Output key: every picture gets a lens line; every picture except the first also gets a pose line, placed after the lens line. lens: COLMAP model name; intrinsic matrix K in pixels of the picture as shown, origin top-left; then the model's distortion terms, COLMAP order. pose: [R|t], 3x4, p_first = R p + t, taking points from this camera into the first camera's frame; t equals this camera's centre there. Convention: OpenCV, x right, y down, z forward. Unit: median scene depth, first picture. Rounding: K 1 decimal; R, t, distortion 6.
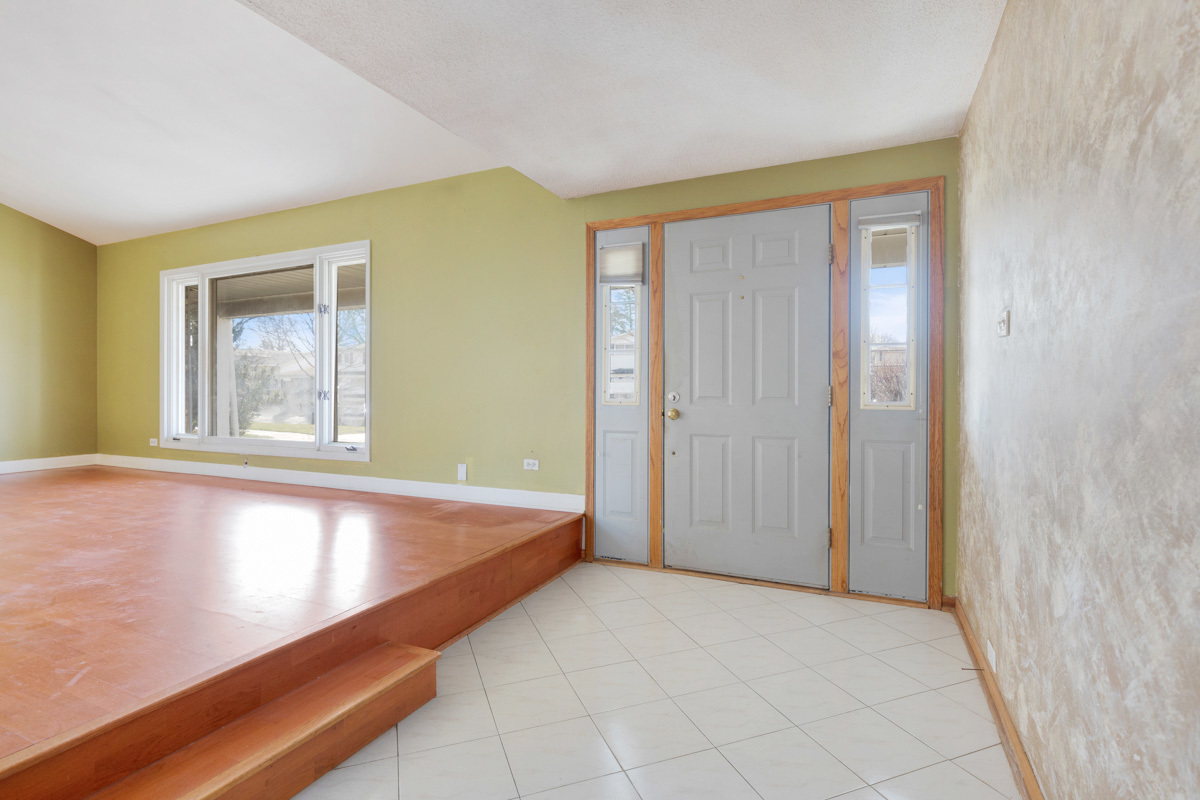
lens RADIAL K [[587.7, 0, 600.3], [0, 587.7, 390.7], [0, 0, 1]] dist [-0.000763, -0.002483]
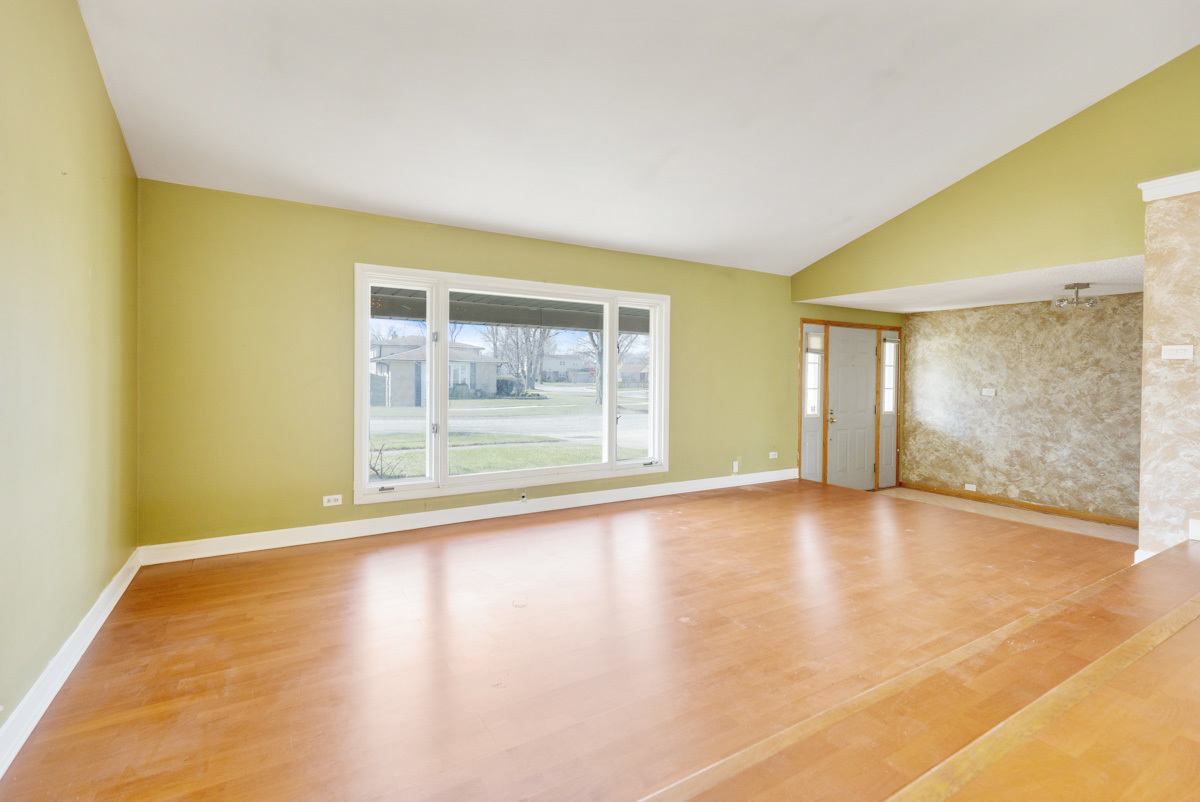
lens RADIAL K [[587.7, 0, 605.7], [0, 587.7, 378.5], [0, 0, 1]] dist [-0.000763, -0.002483]
pose [[0.535681, 0.001213, 0.844420, -1.771739], [-0.002376, 0.999997, 0.000070, -0.090512], [-0.844417, -0.002044, 0.535682, 0.506988]]
